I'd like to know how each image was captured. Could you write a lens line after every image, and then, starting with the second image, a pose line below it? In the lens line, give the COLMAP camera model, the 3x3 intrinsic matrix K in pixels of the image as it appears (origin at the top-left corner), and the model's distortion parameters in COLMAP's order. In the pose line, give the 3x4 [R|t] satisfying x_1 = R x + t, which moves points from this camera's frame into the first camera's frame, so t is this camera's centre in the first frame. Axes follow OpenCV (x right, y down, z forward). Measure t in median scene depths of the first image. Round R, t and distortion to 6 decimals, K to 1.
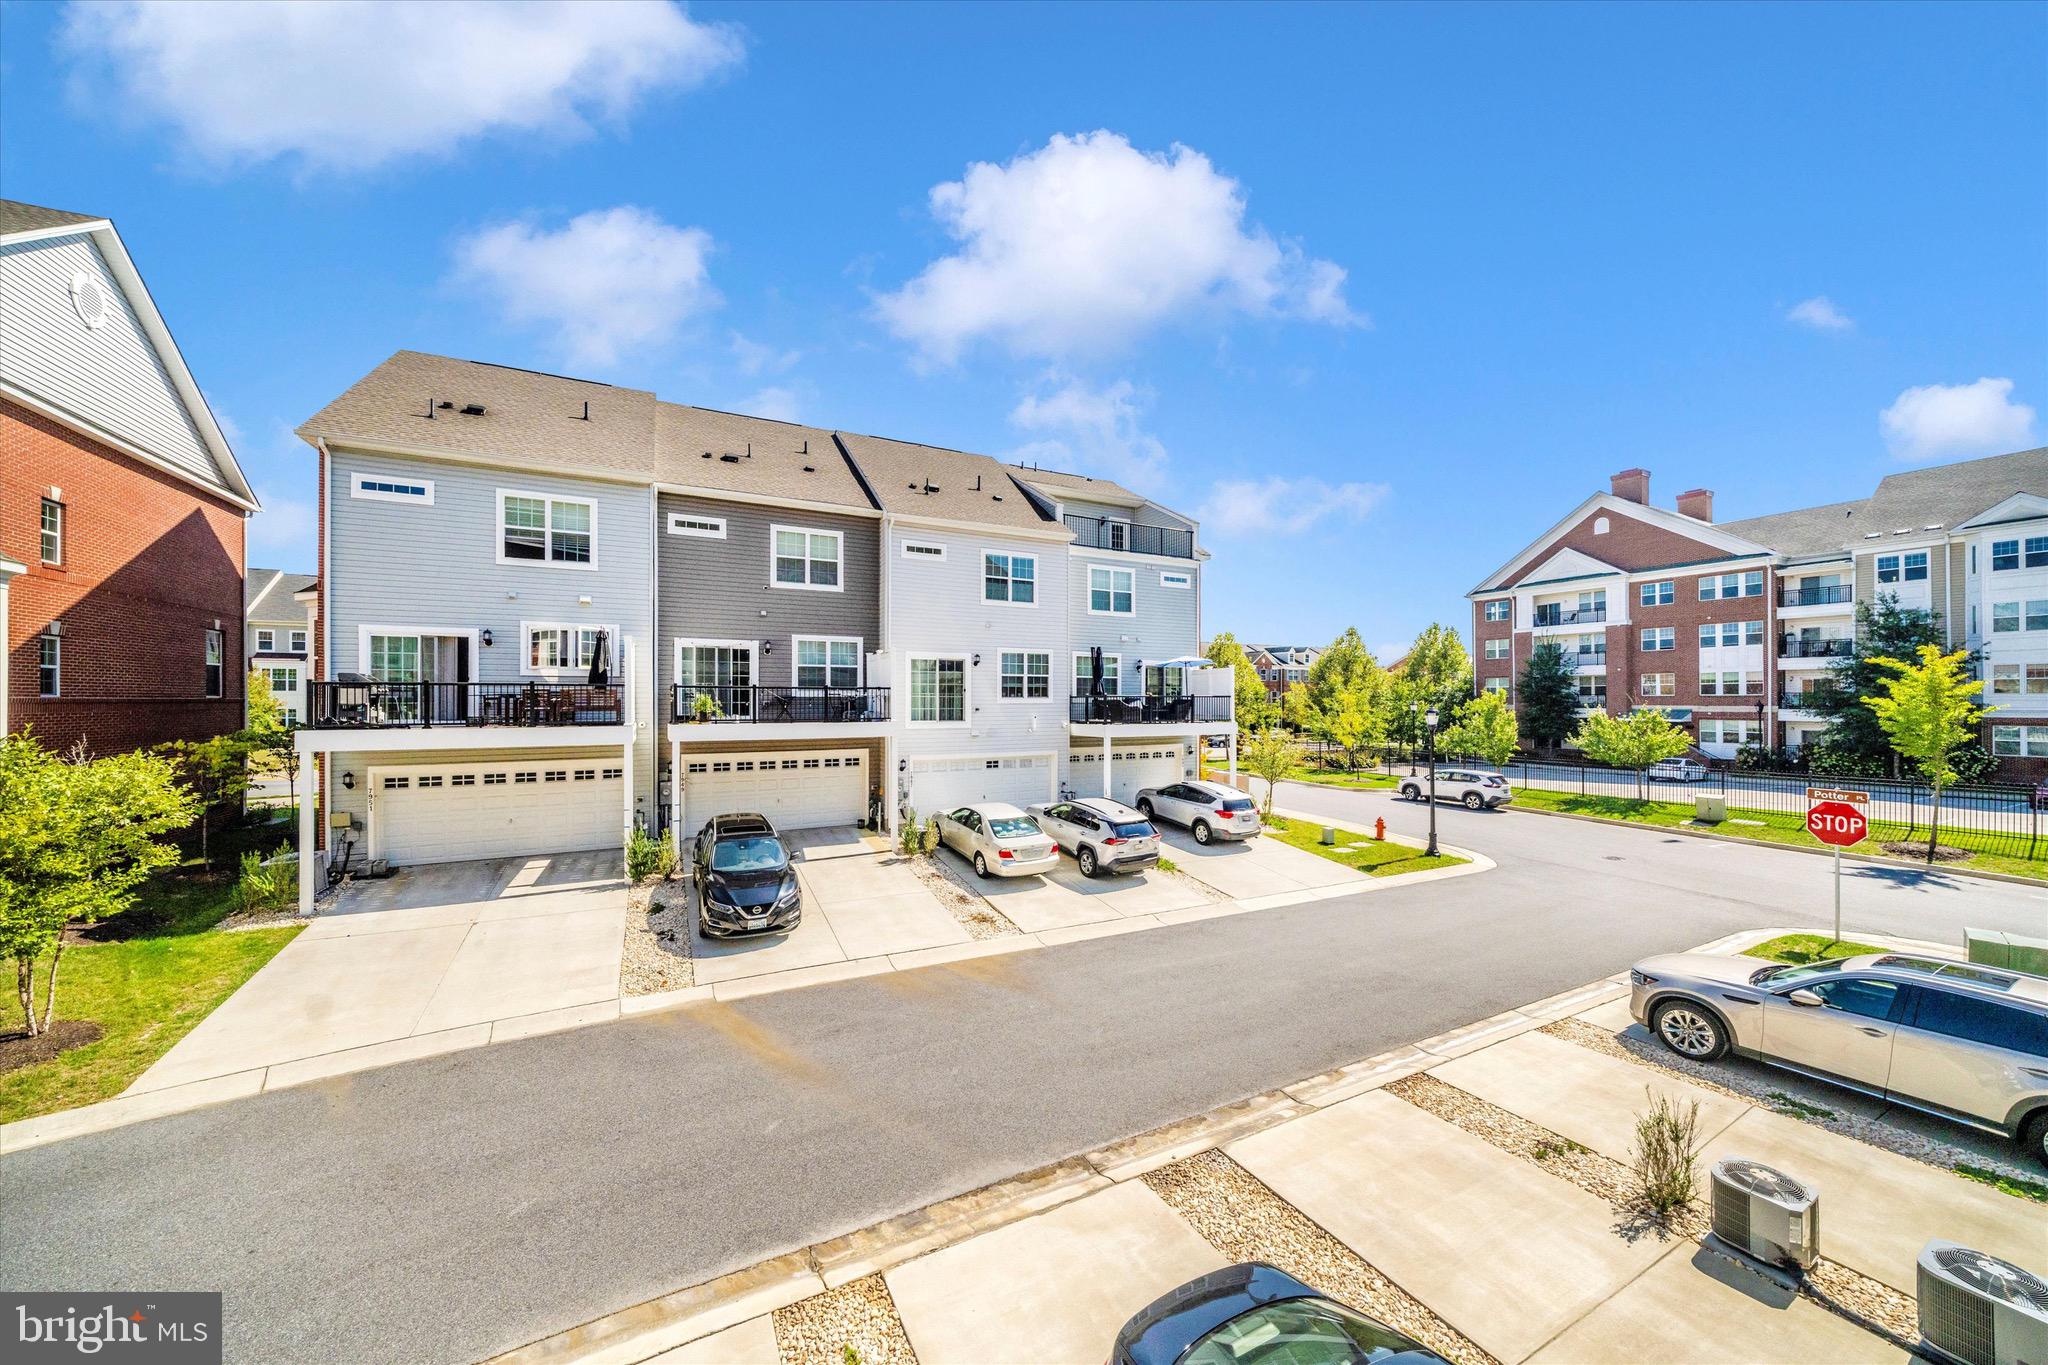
lens RADIAL K [[712.8, 0, 1021.4], [0, 712.8, 685.6], [0, 0, 1]] dist [-0.001796, -0.000347]
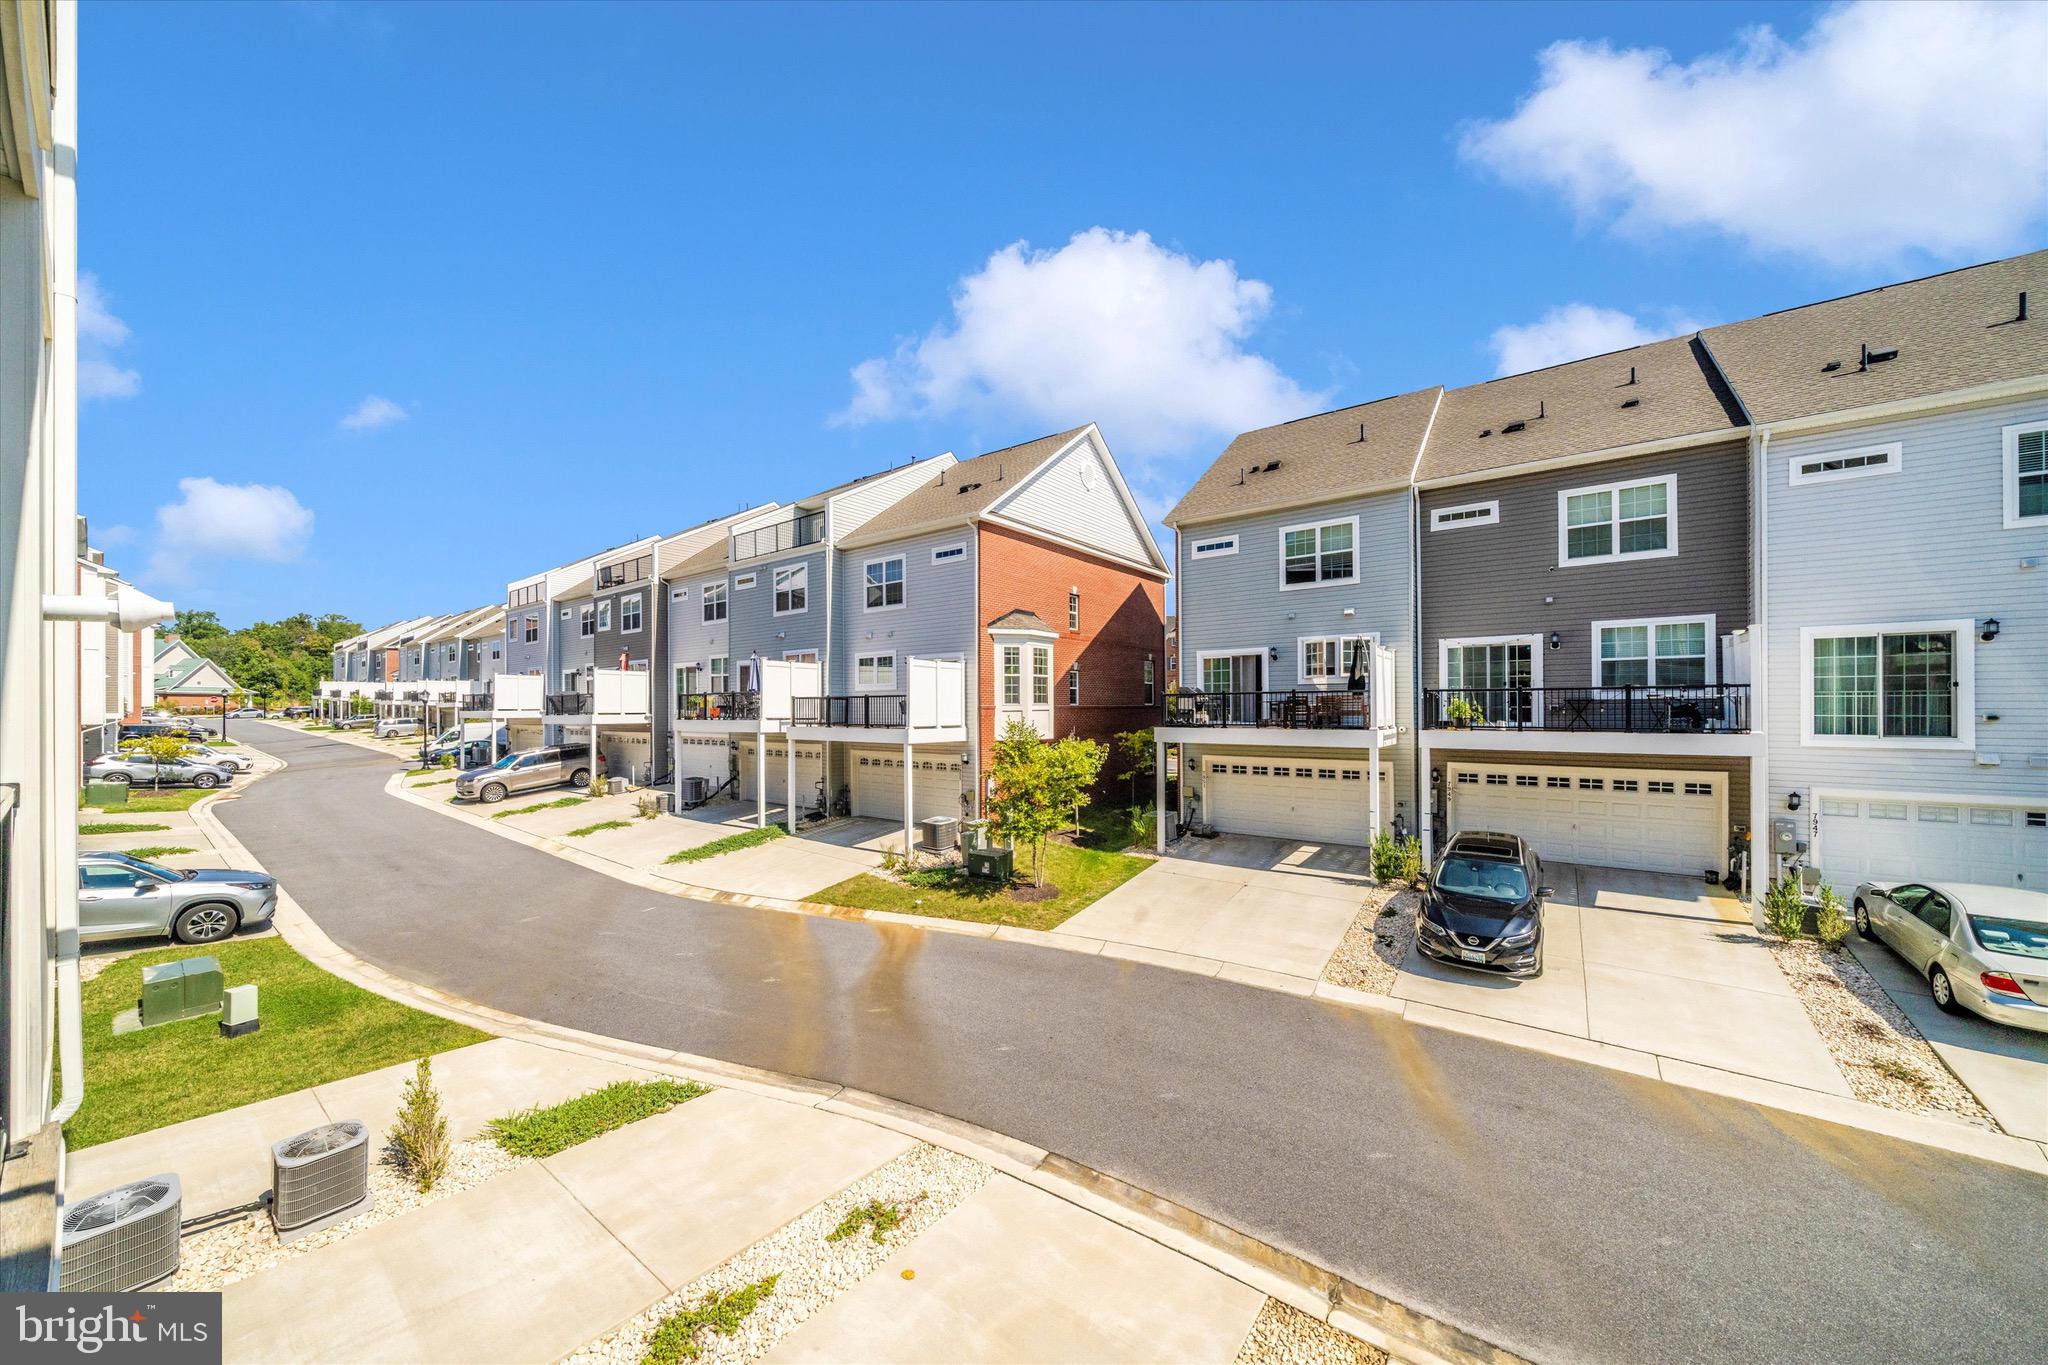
lens RADIAL K [[730.5, 0, 1026.5], [0, 730.5, 693.3], [0, 0, 1]] dist [-0.001346, -0.000209]
pose [[0.421598, -0.019546, -0.906572, 0.196718], [0.025217, 0.999634, -0.009825, 0.000879], [0.906432, -0.018719, 0.421937, 0.099845]]
